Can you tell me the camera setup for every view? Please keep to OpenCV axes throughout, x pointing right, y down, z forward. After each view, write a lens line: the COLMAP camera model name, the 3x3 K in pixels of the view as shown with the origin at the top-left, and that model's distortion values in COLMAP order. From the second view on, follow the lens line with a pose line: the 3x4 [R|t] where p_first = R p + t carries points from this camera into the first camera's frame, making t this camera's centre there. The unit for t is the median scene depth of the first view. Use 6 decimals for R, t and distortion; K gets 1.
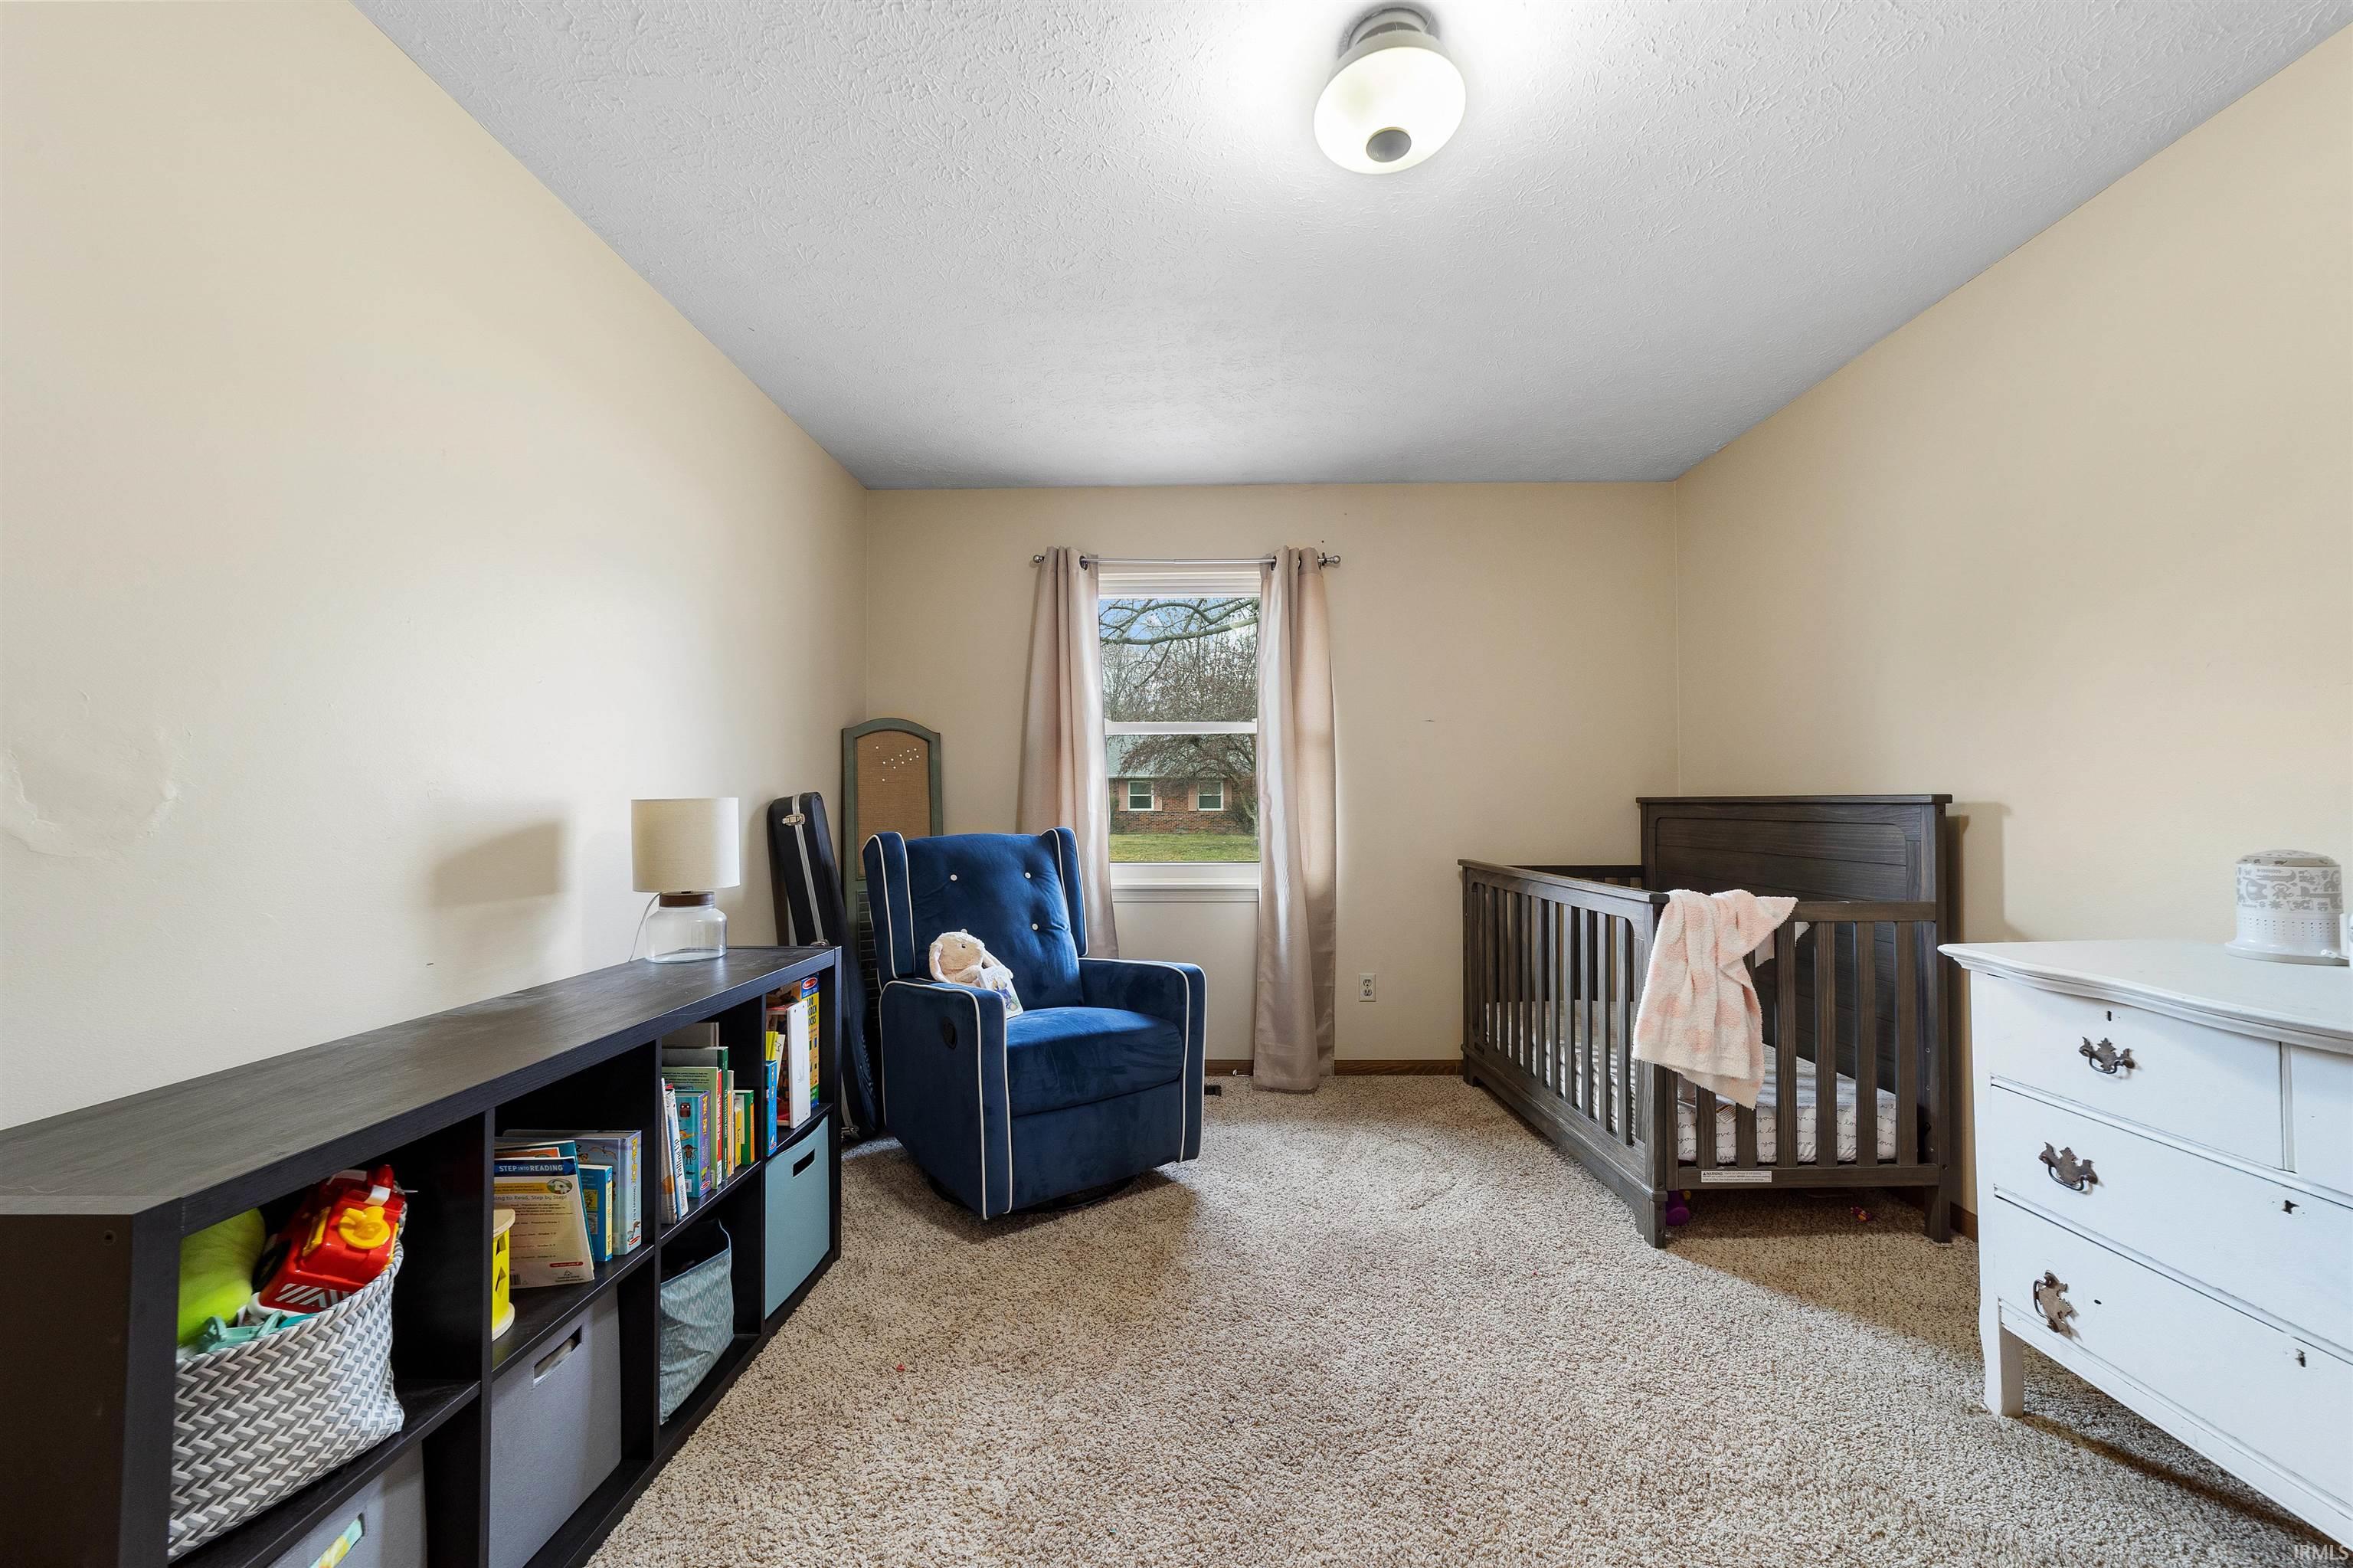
lens RADIAL K [[907.3, 0, 1181.6], [0, 907.3, 800.6], [0, 0, 1]] dist [-0.011888, 0.005722]
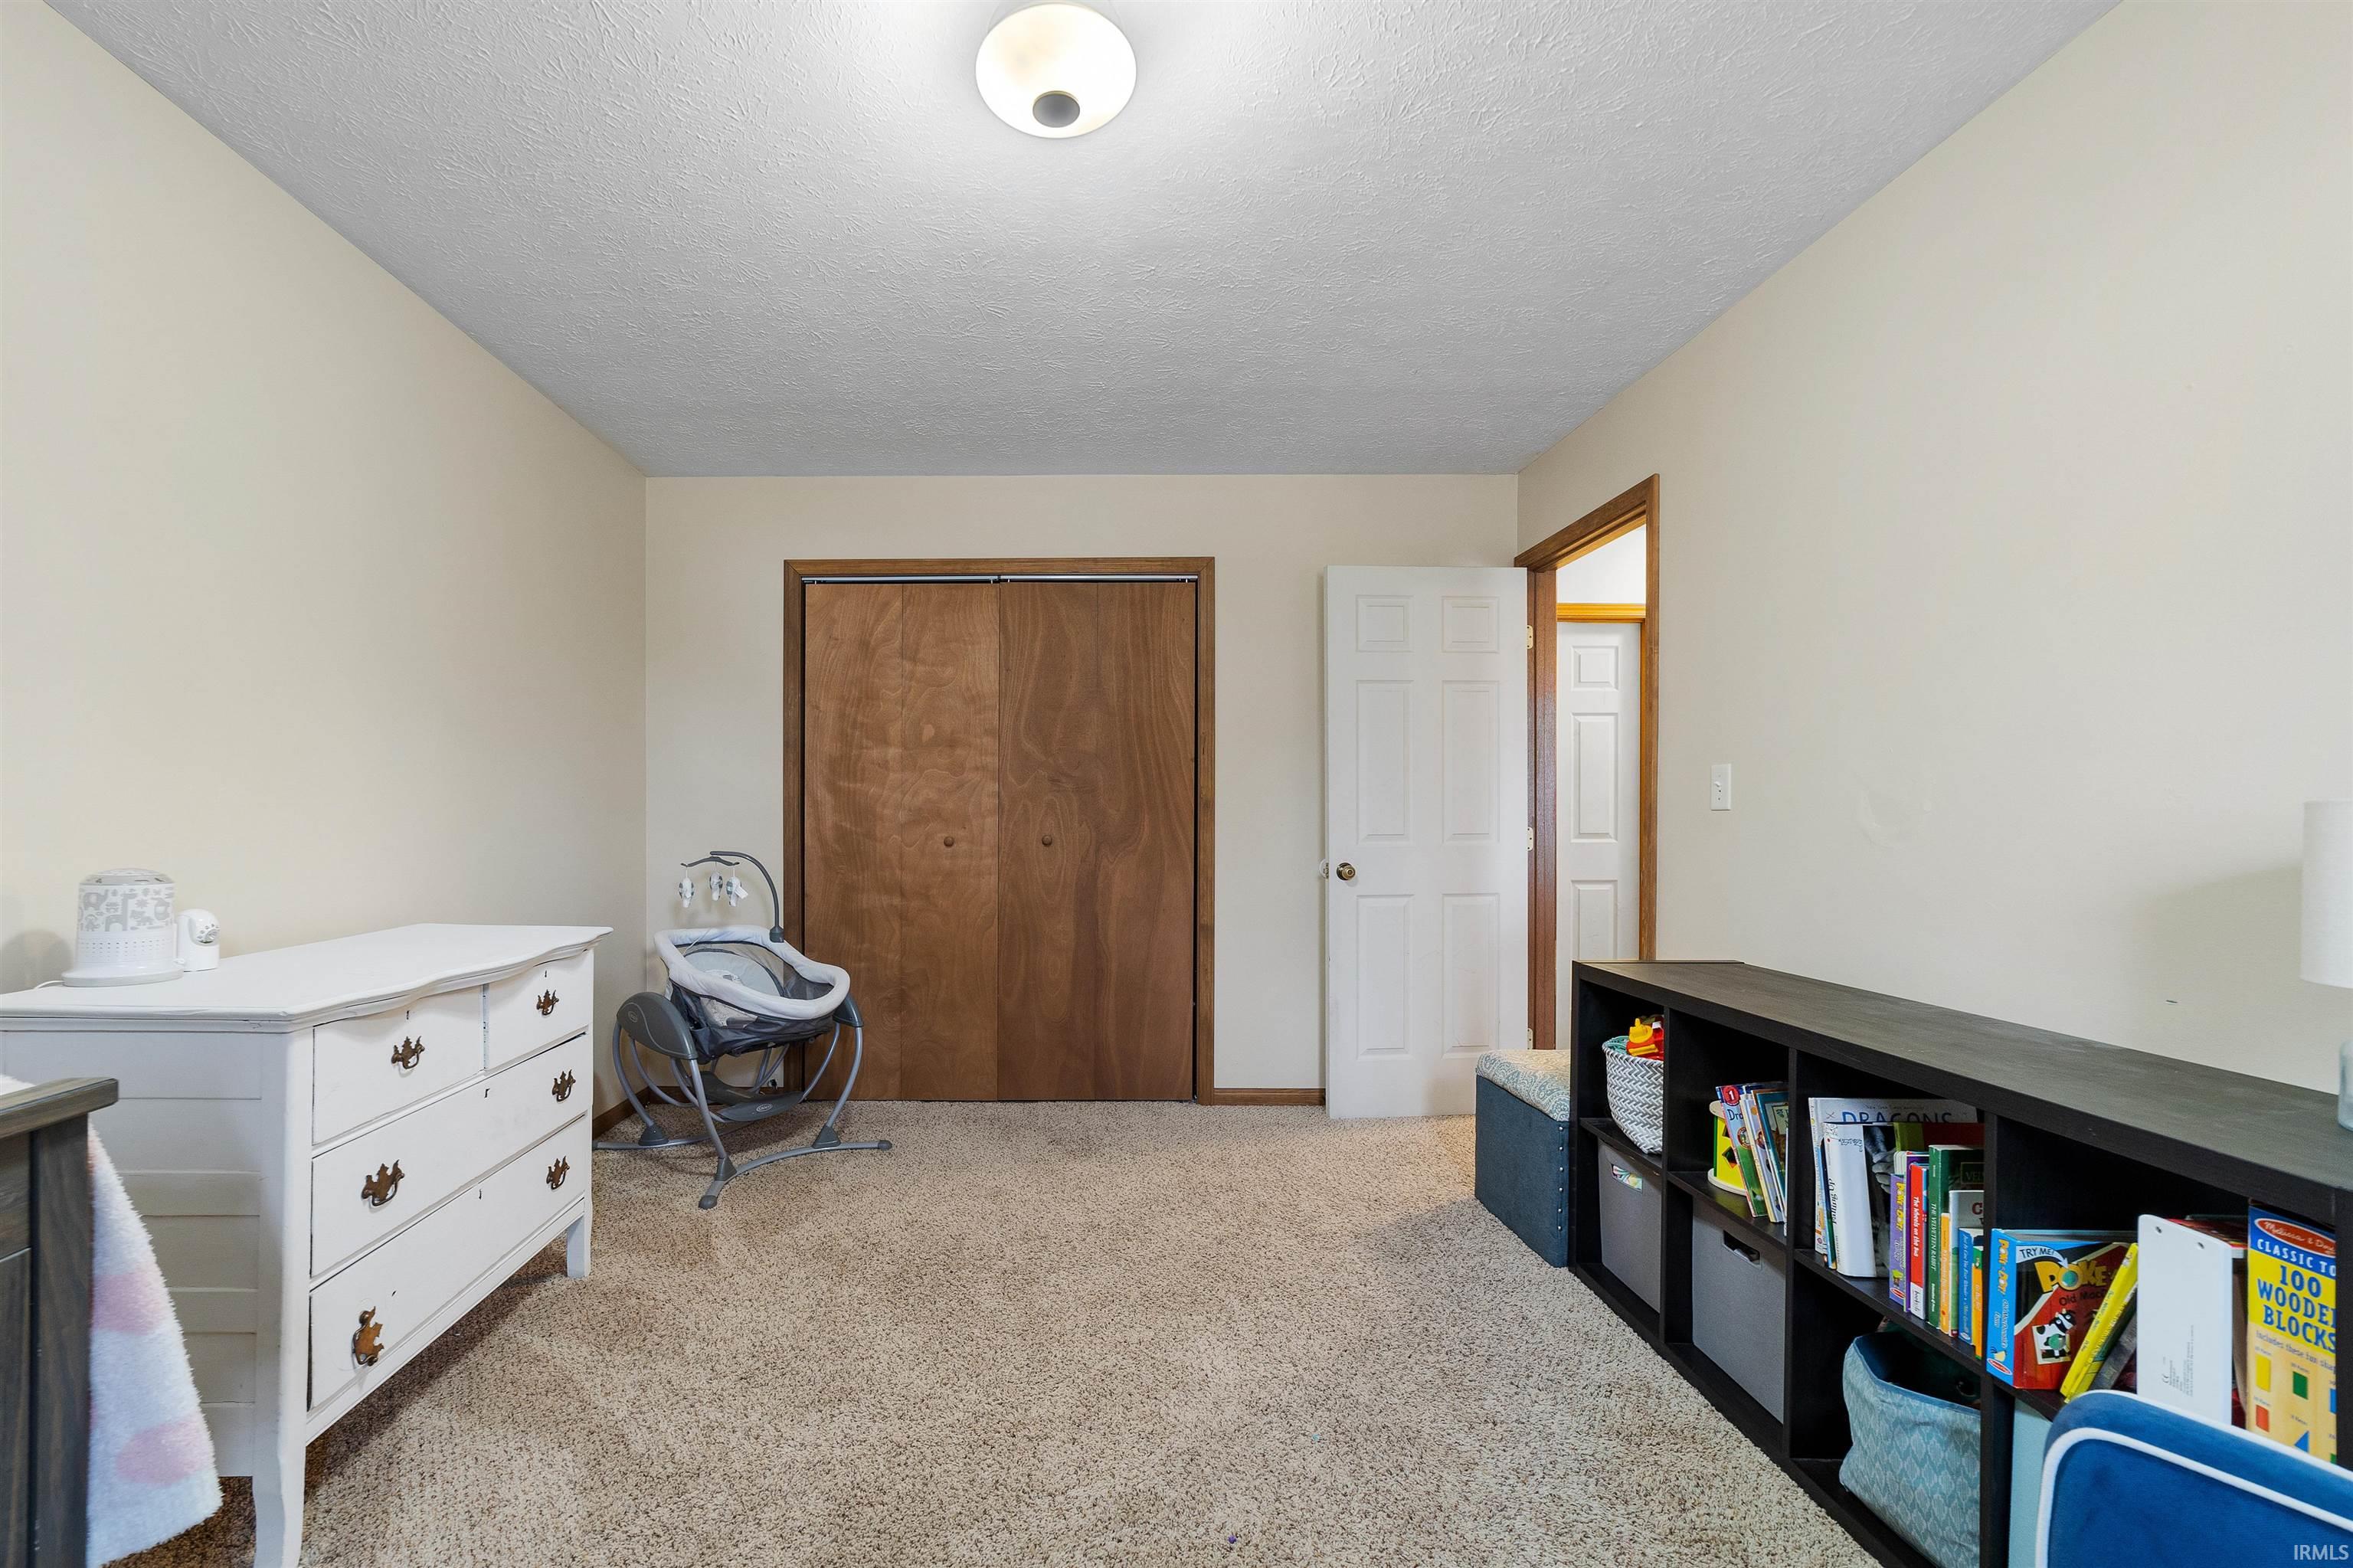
lens RADIAL K [[907.3, 0, 1175.8], [0, 907.3, 793.9], [0, 0, 1]] dist [-0.011888, 0.005722]
pose [[-0.999915, 0.001522, 0.012949, 0.092575], [0.001404, 0.999957, -0.009127, -0.014438], [-0.012963, -0.009108, -0.999874, 1.990693]]
